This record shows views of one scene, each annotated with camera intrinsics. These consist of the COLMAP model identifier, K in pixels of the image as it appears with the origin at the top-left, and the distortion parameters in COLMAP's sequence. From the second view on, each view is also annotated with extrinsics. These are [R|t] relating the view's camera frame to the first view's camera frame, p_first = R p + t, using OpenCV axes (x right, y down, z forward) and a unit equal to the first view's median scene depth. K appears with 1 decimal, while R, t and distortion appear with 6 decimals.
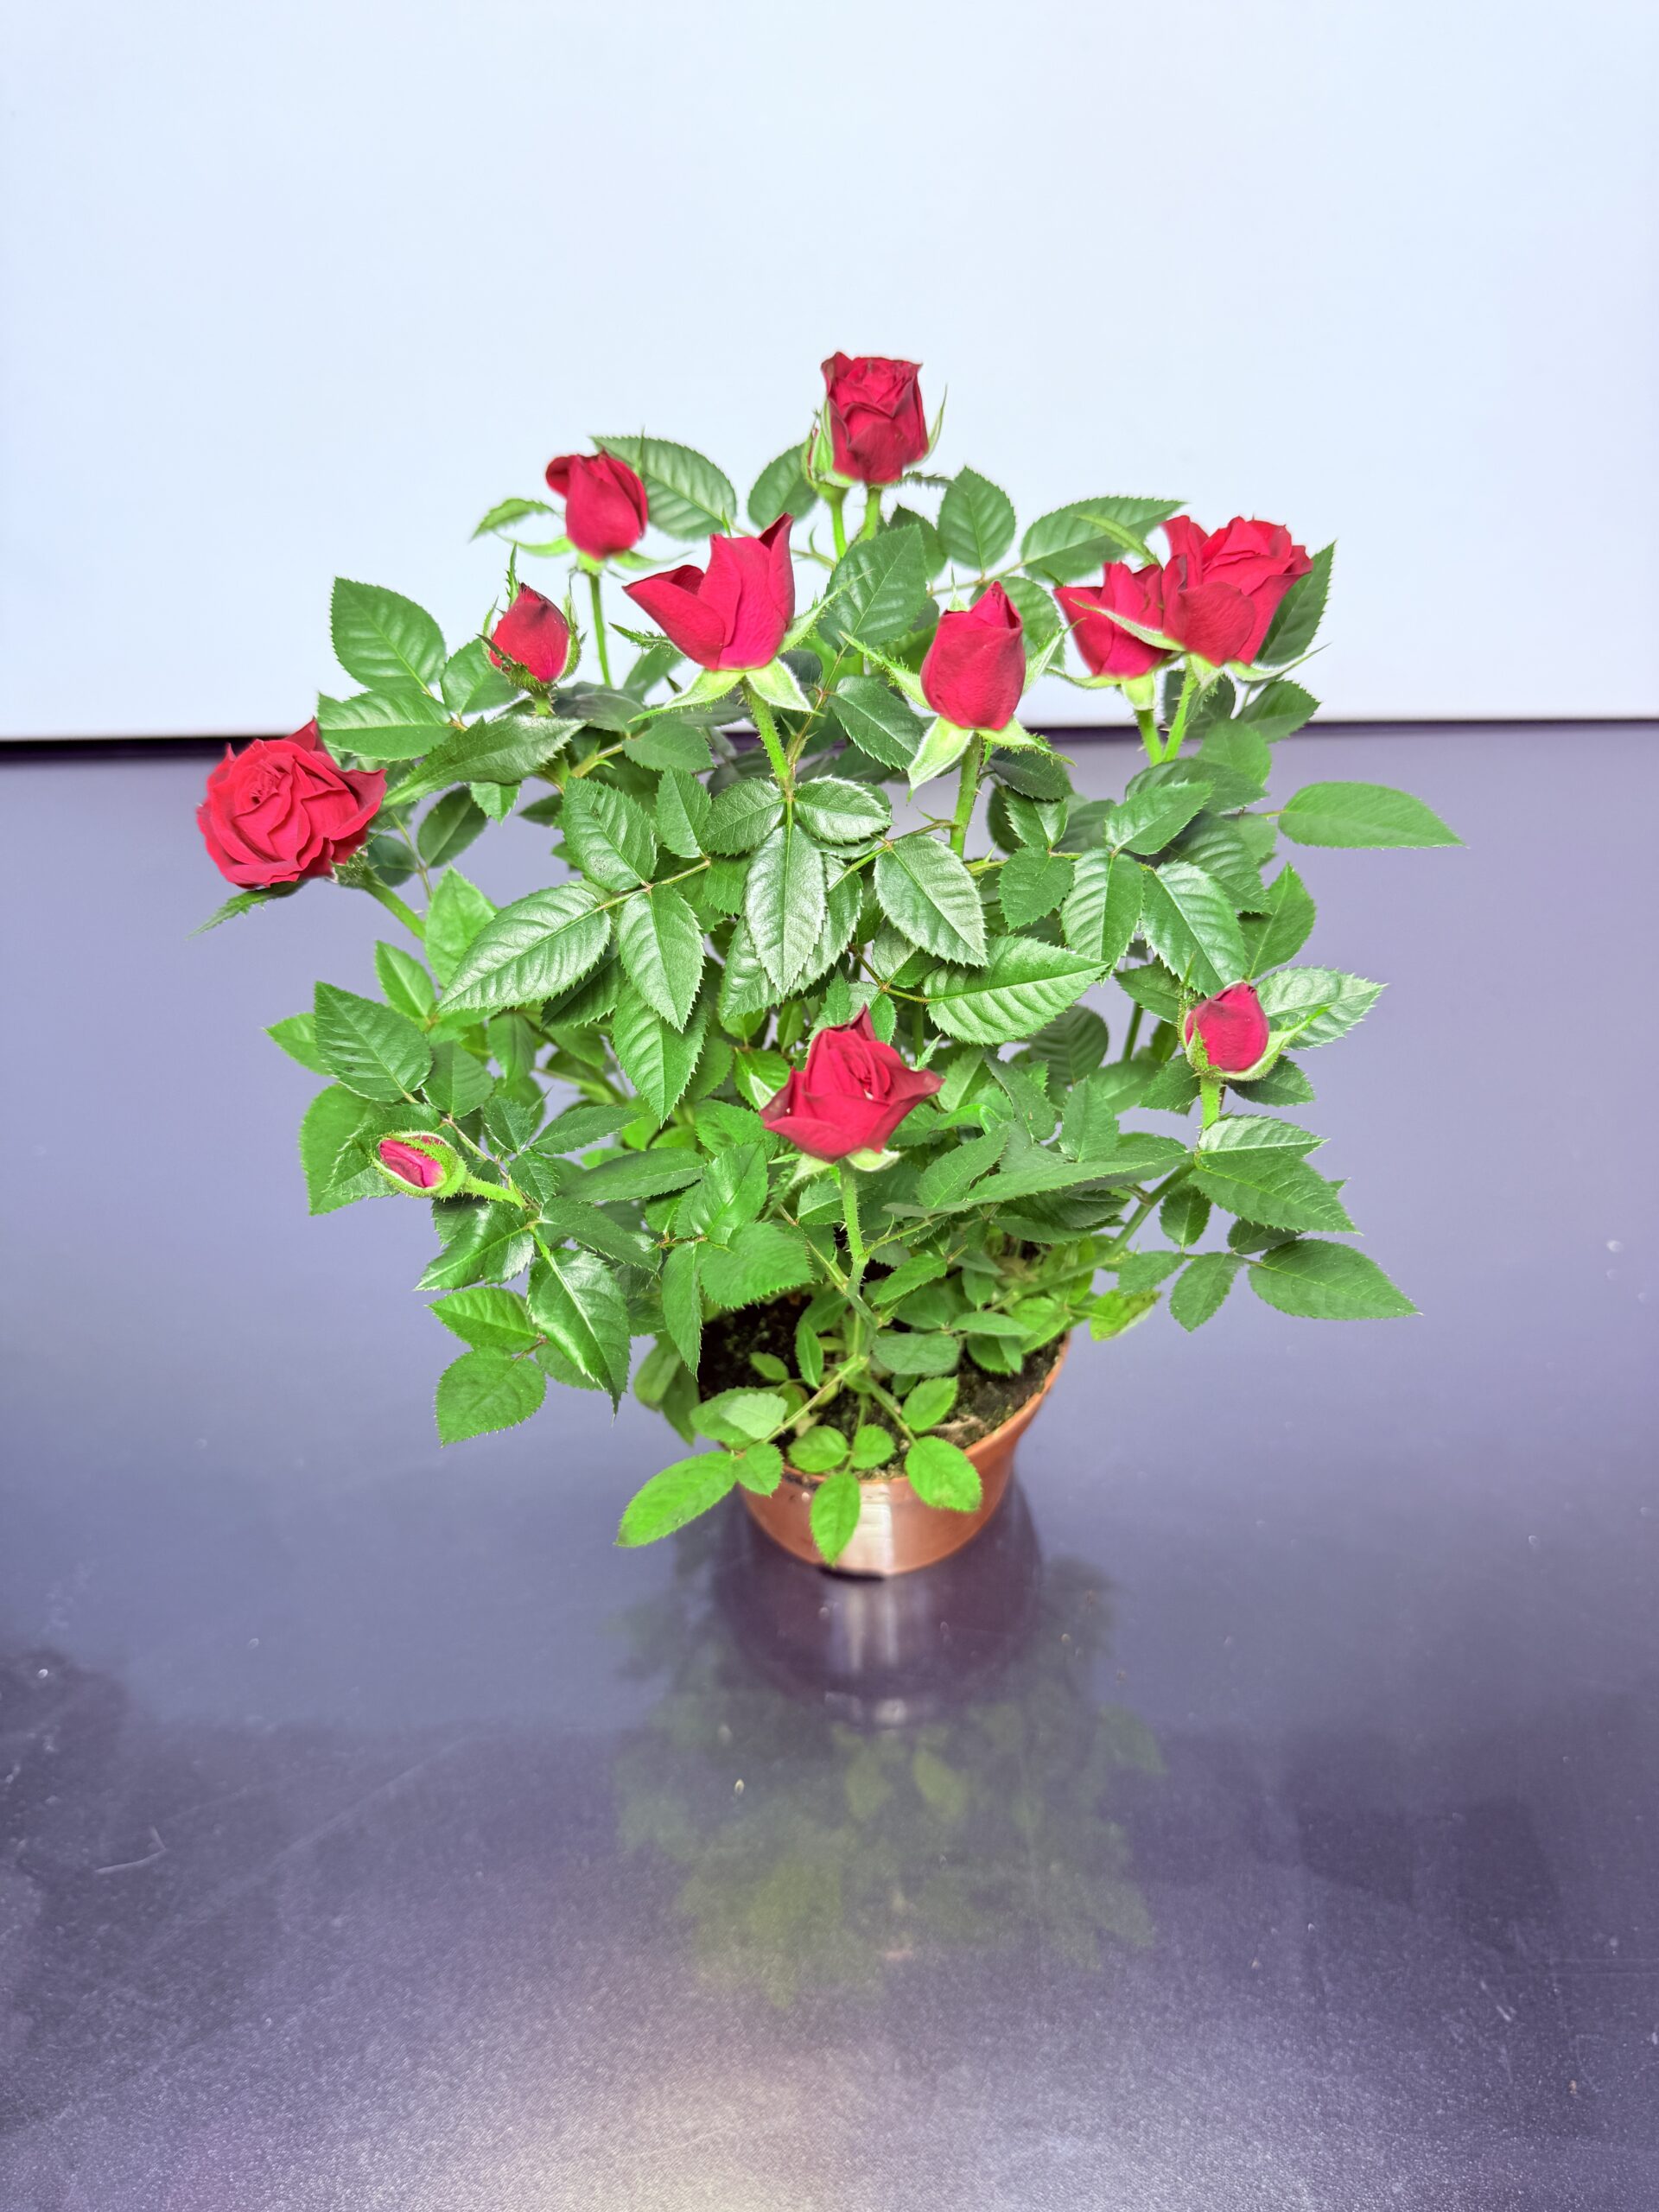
lens RADIAL K [[1552.3, 0, 849.1], [0, 1552.3, 1100.1], [0, 0, 1]] dist [0.078607, -0.136012]
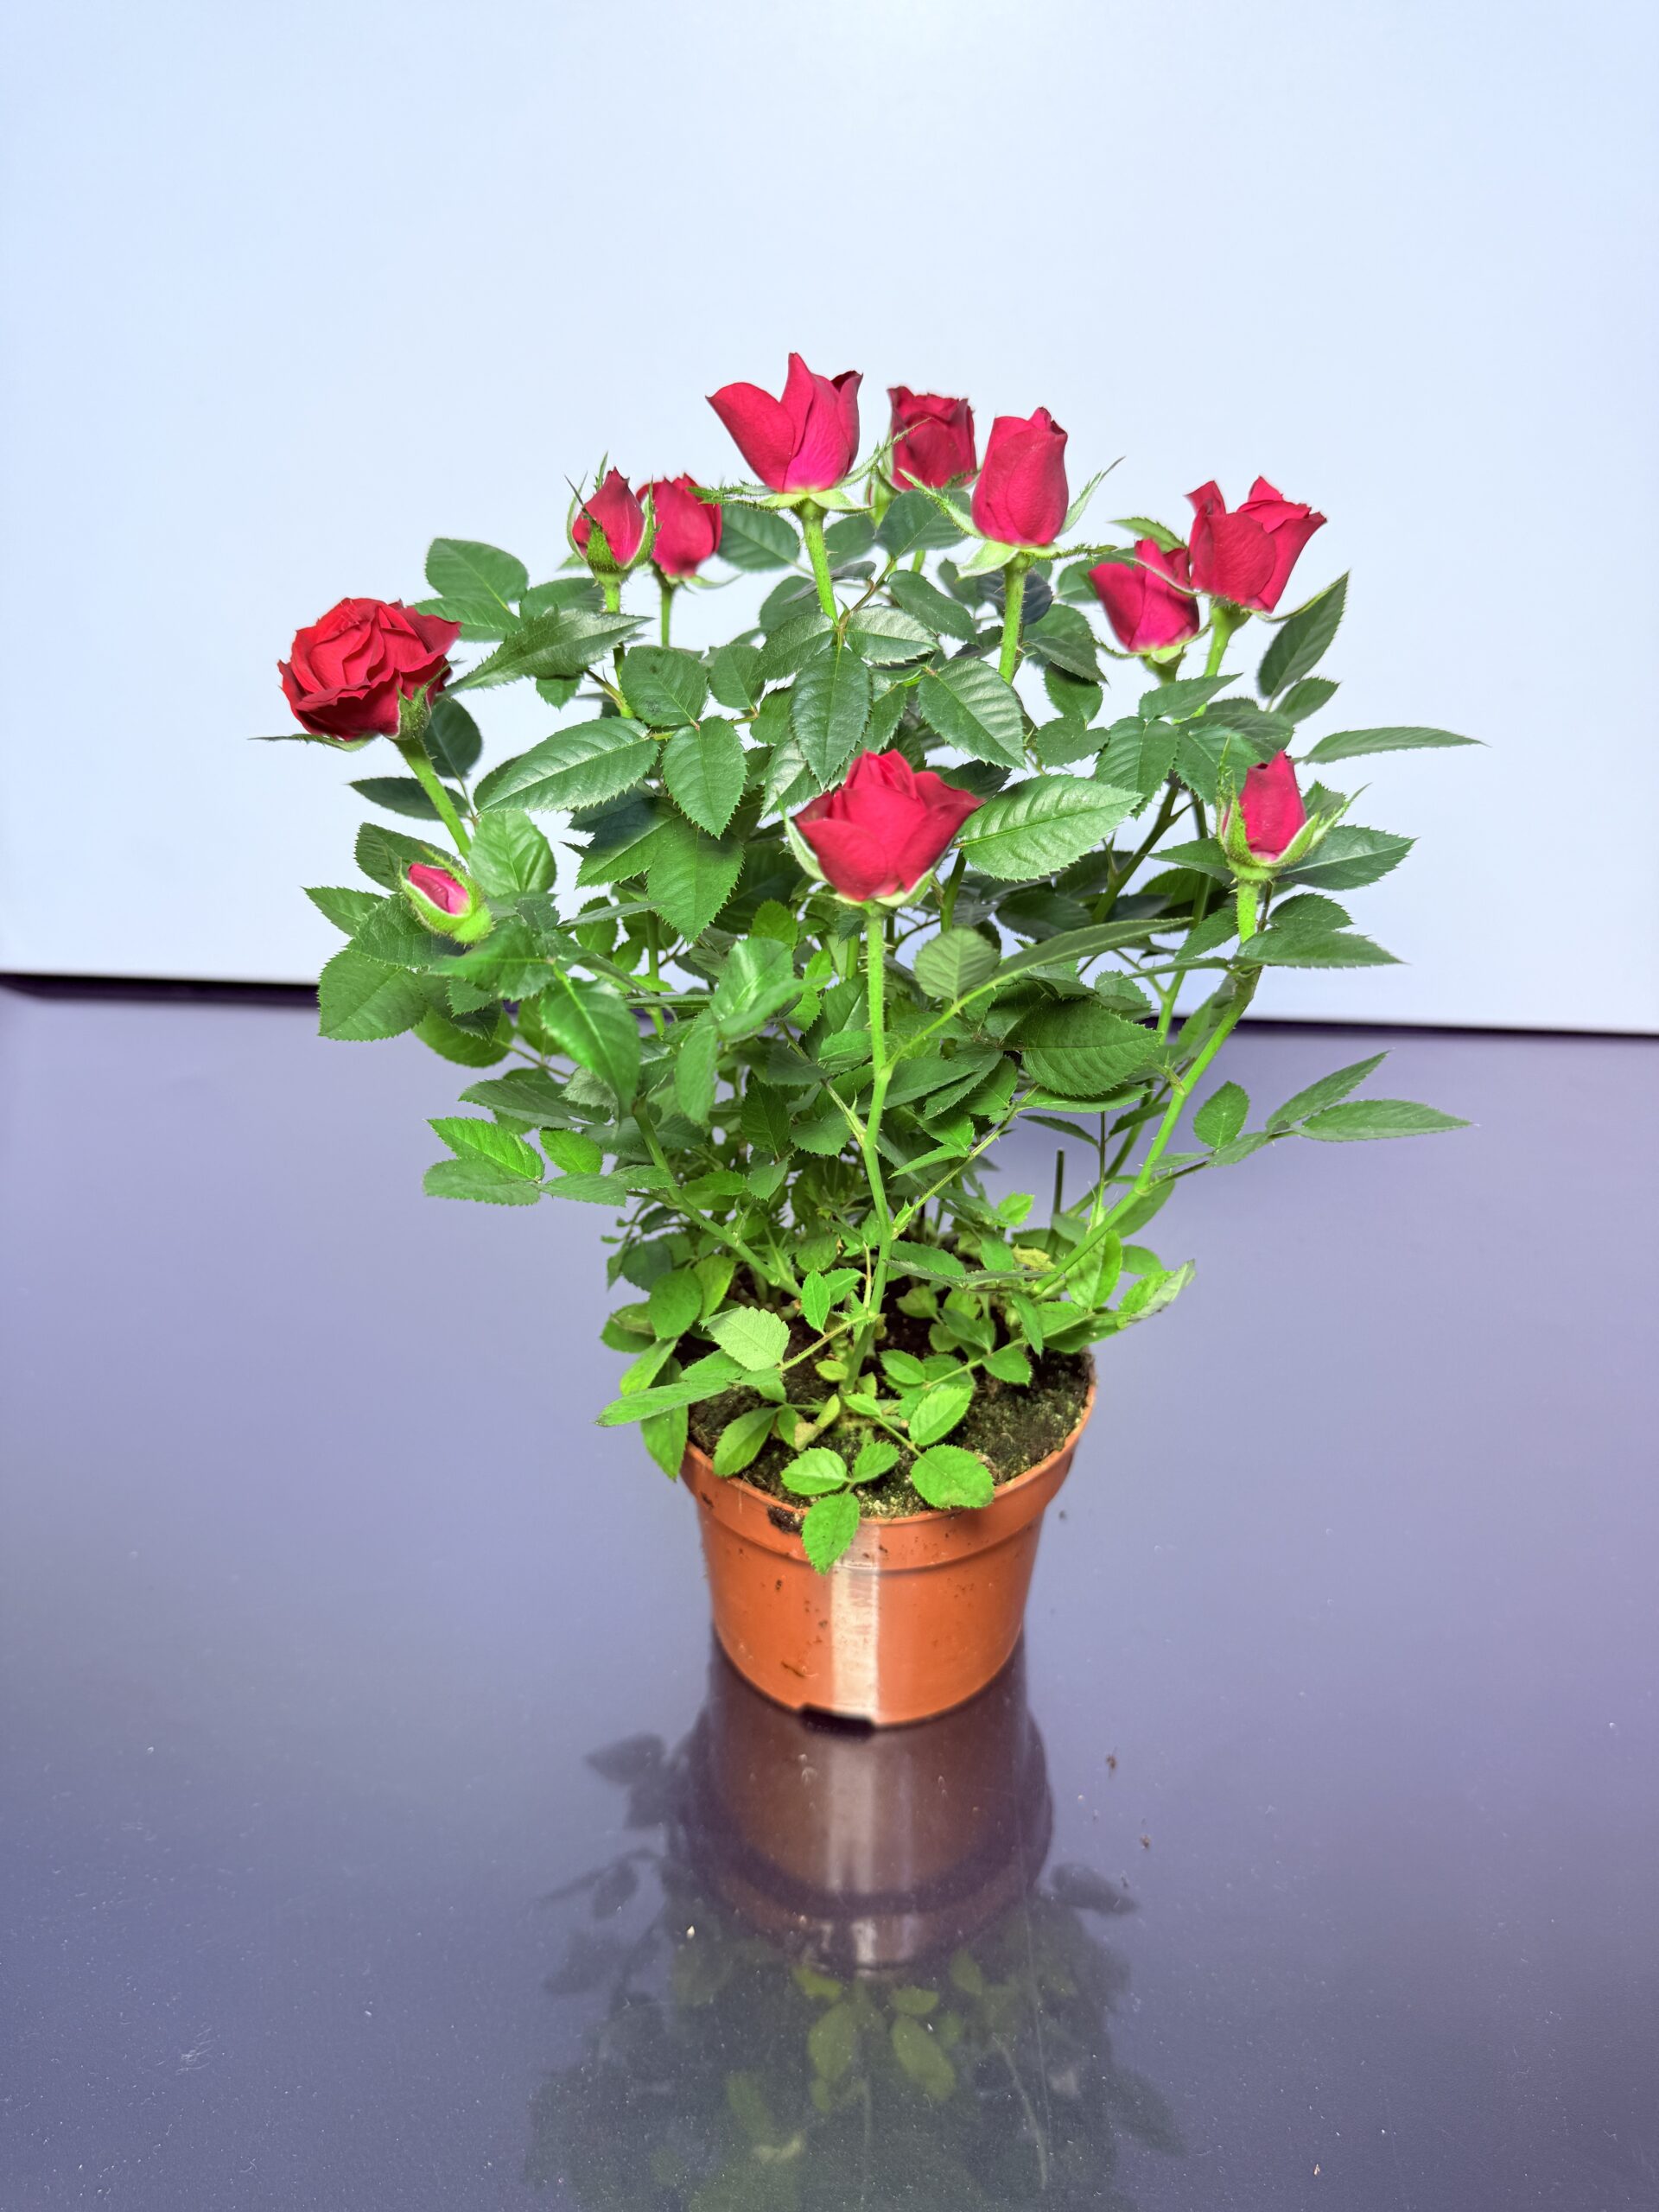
lens RADIAL K [[1563.4, 0, 829.5], [0, 1563.4, 1106.0], [0, 0, 1]] dist [0.085503, -0.158289]
pose [[0.998034, 0.057537, -0.024836, -0.000664], [-0.062430, 0.947326, -0.314127, 0.405829], [0.005454, 0.315060, 0.949056, 0.083199]]
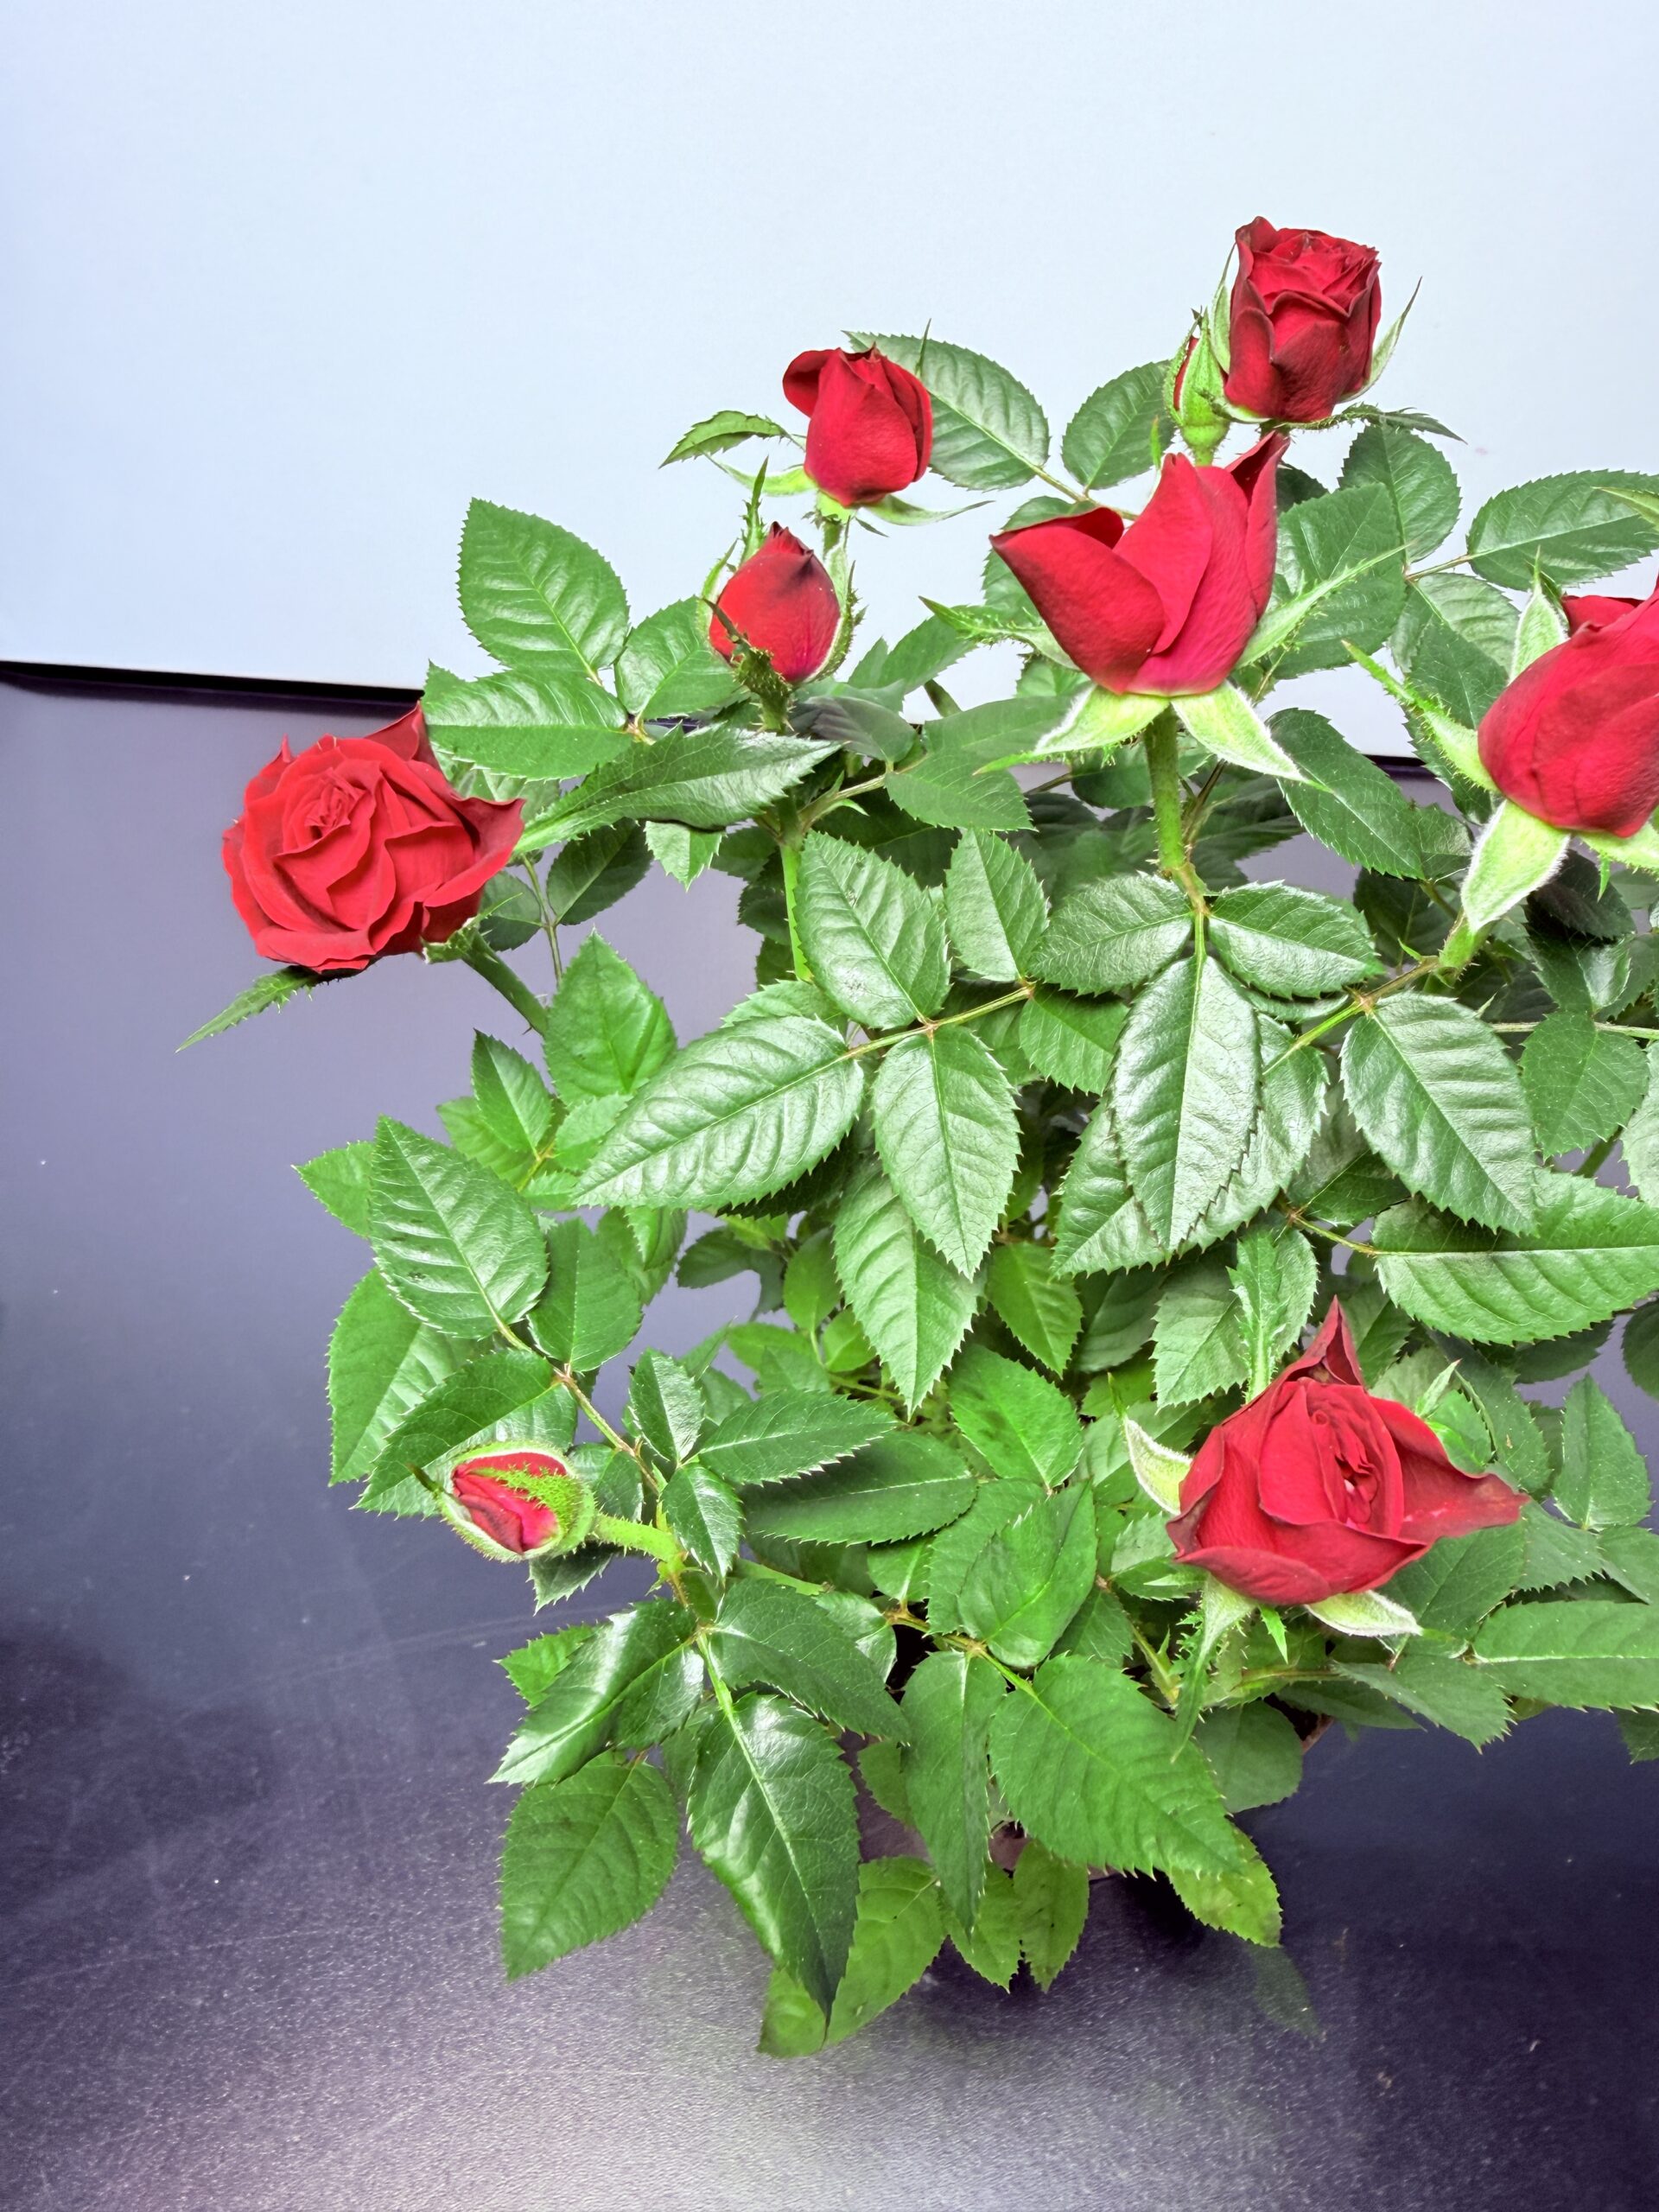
lens RADIAL K [[1562.1, 0, 834.2], [0, 1562.1, 997.5], [0, 0, 1]] dist [-0.001983, 0.001077]
pose [[0.994865, 0.088151, -0.049726, -0.130485], [-0.090553, 0.994719, -0.048315, -0.110156], [0.045204, 0.052569, 0.997594, 0.374830]]
